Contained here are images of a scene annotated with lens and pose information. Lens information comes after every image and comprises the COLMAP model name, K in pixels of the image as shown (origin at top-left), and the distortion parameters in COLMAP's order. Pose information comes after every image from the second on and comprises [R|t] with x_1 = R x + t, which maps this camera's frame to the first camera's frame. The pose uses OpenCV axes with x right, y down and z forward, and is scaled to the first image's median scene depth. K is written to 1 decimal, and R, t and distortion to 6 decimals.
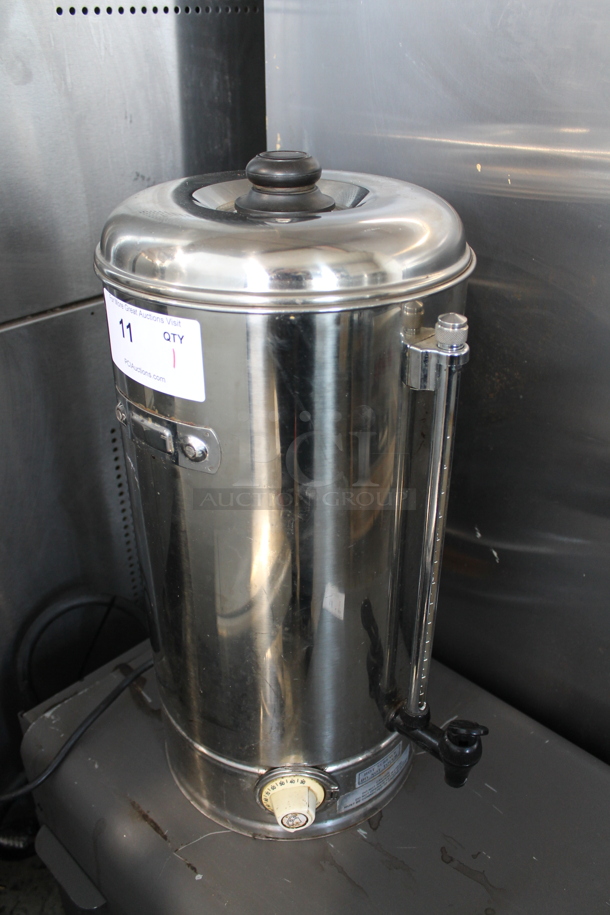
lens RADIAL K [[755.9, 0, 293.3], [0, 755.9, 435.5], [0, 0, 1]] dist [-0.163916, 0.102793]
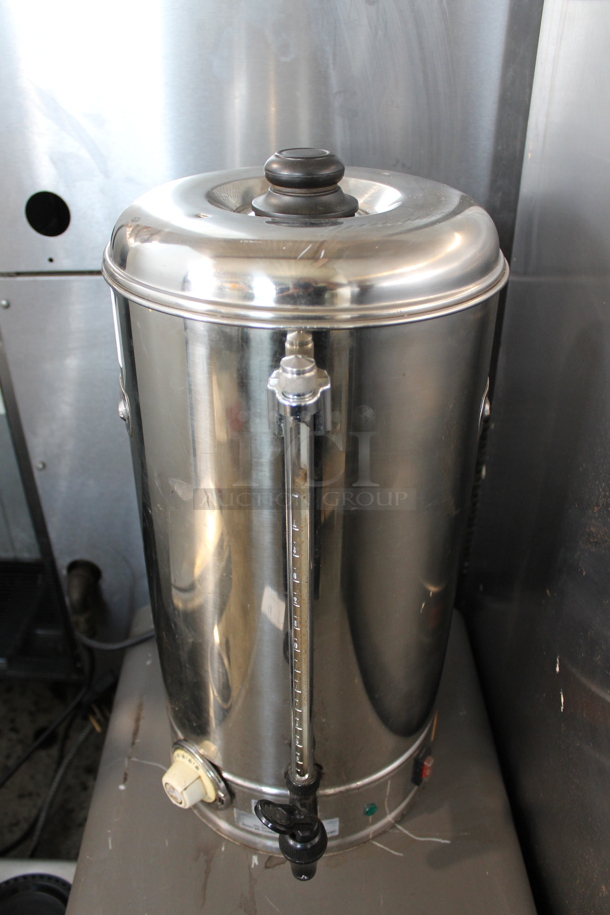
lens RADIAL K [[755.9, 0, 293.3], [0, 755.9, 435.5], [0, 0, 1]] dist [-0.163916, 0.102793]
pose [[0.706239, 0.365721, -0.606196, 0.549518], [-0.347015, 0.925152, 0.153865, -0.155849], [0.617096, 0.101693, 0.780289, 0.238965]]
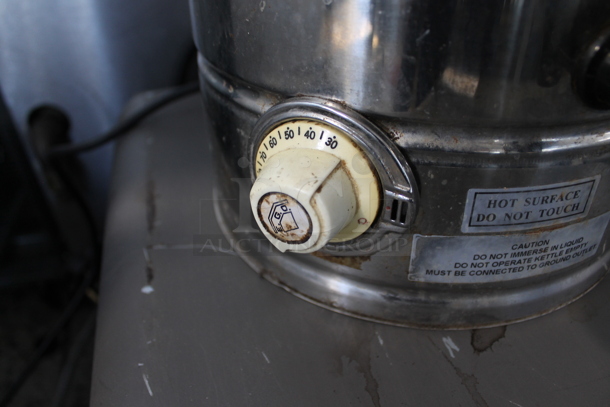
lens RADIAL K [[503.9, 0, 305.0], [0, 503.9, 203.5], [0, 0, 1]] dist [-0.163916, 0.102793]
pose [[0.857244, 0.297097, -0.420553, 0.131524], [-0.233053, 0.952175, 0.197609, 0.447668], [0.459149, -0.071387, 0.885486, 0.723728]]
